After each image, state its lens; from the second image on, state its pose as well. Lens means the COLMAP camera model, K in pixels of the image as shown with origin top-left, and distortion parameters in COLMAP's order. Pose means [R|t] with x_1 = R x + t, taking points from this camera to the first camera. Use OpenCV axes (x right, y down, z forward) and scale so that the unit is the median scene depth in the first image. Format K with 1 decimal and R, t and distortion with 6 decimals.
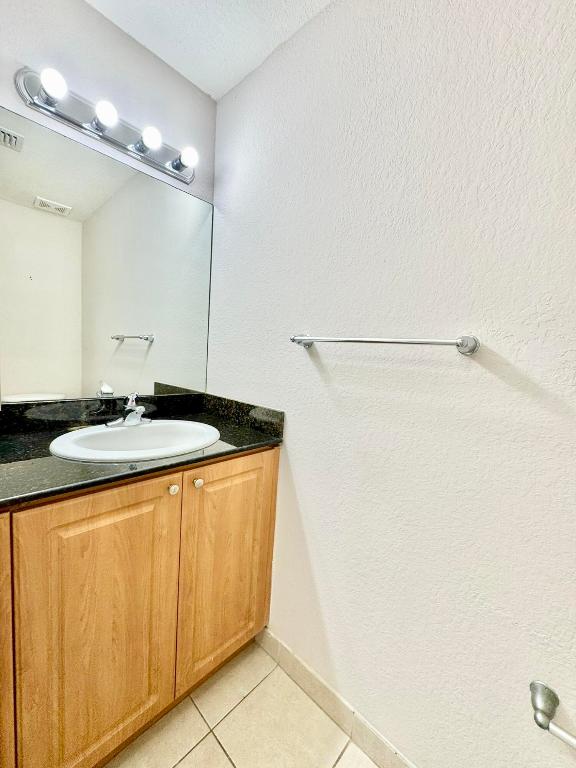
lens RADIAL K [[306.6, 0, 289.3], [0, 306.6, 382.5], [0, 0, 1]] dist [-0.002665, 0.000202]
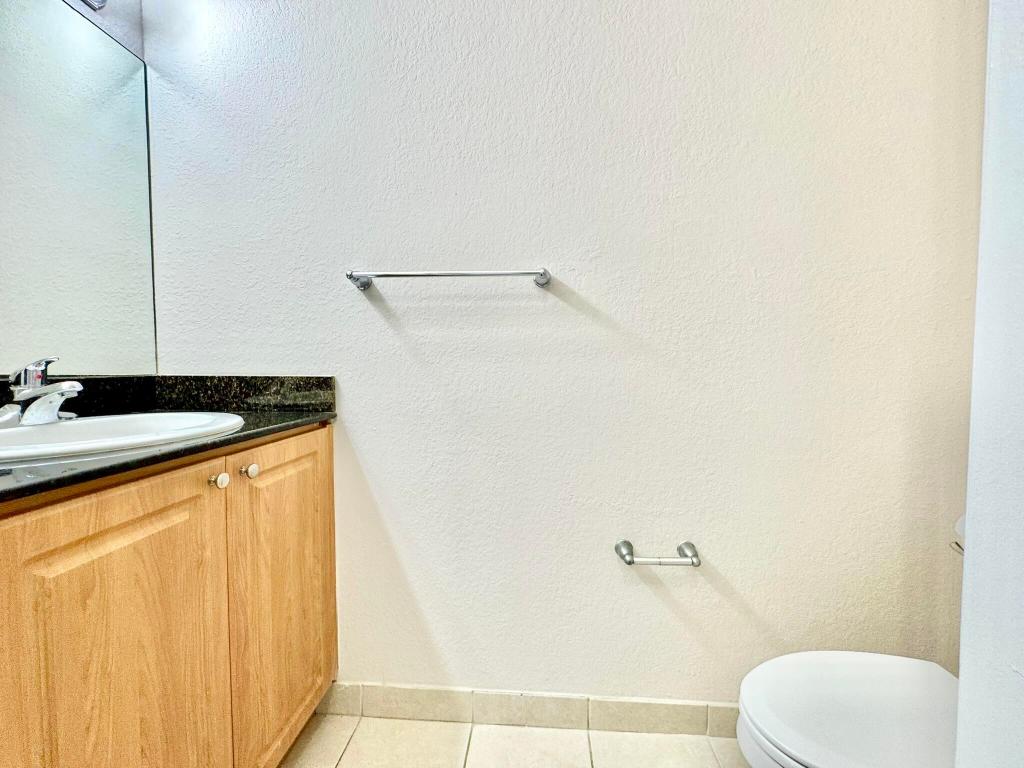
lens RADIAL K [[408.8, 0, 511.3], [0, 408.8, 382.4], [0, 0, 1]] dist [-0.002665, 0.000202]
pose [[0.776128, -0.093159, 0.623656, -0.350261], [0.108570, 0.993999, 0.013366, 0.164665], [-0.621158, 0.057337, 0.781585, -0.058487]]
